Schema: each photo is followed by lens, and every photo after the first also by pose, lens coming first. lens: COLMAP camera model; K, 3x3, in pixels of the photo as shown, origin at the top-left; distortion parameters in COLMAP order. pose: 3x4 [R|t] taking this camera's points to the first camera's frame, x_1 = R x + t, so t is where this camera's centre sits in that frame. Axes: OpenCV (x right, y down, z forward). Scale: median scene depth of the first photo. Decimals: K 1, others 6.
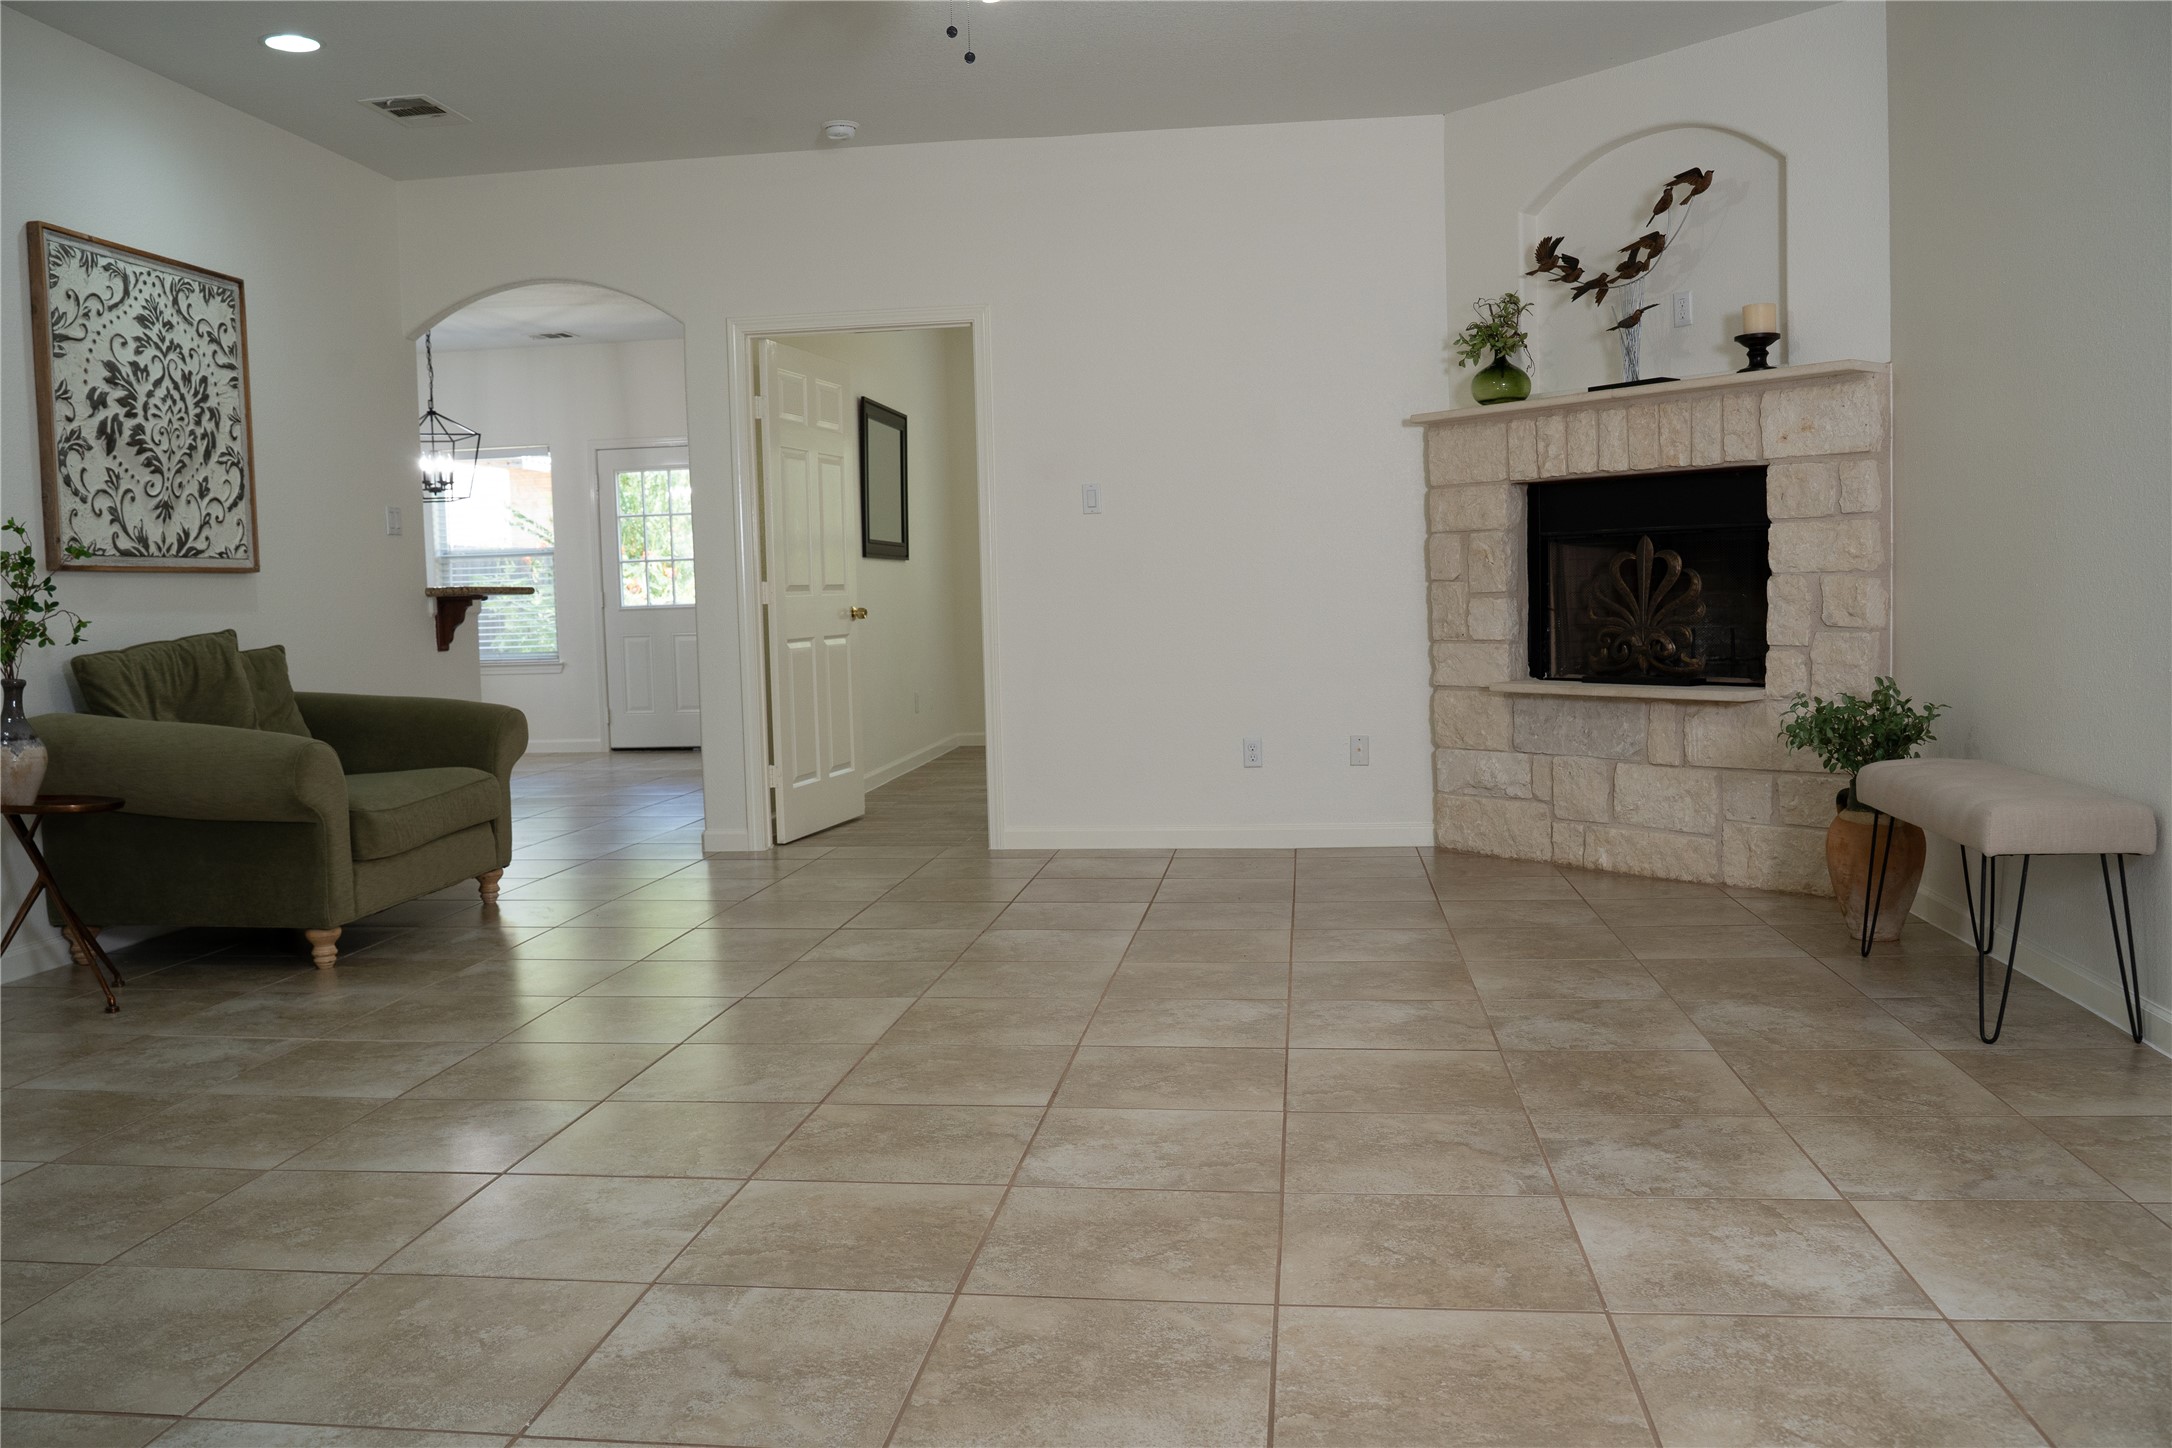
lens RADIAL K [[1741.3, 0, 1091.4], [0, 1741.3, 720.5], [0, 0, 1]] dist [-0.093930, 0.057273]
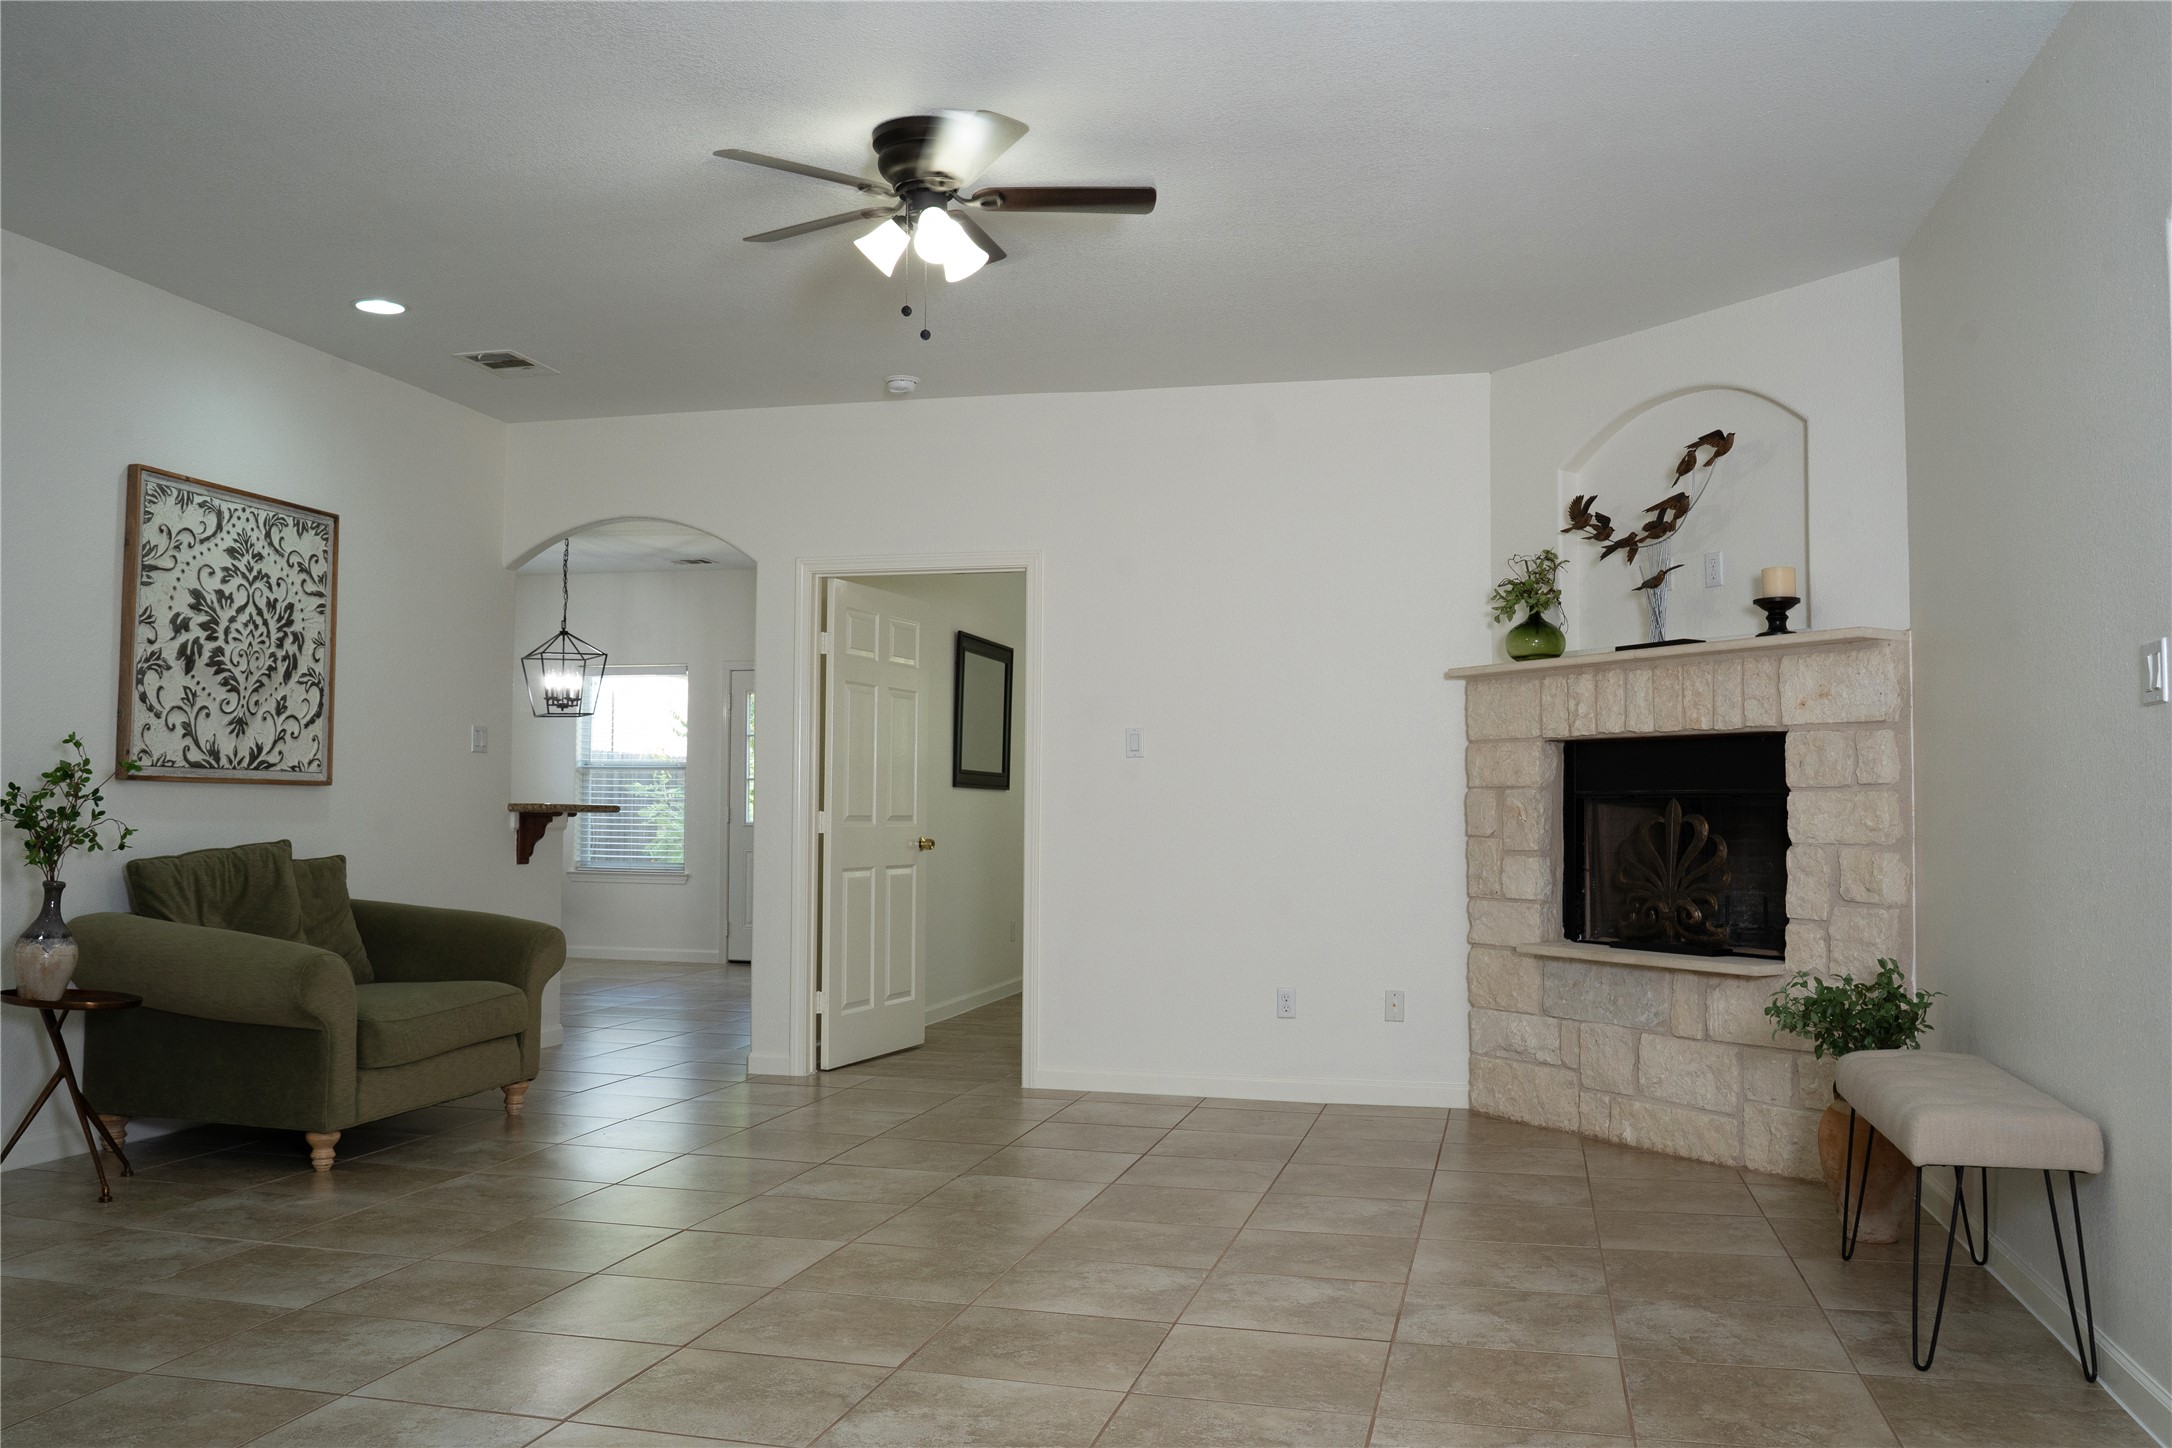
lens RADIAL K [[1741.3, 0, 1078.3], [0, 1741.3, 729.5], [0, 0, 1]] dist [-0.093930, 0.057273]
pose [[0.992208, 0.029919, -0.120948, 0.105755], [-0.044330, 0.991991, -0.118273, -0.016246], [0.116440, 0.122713, 0.985588, -0.002266]]
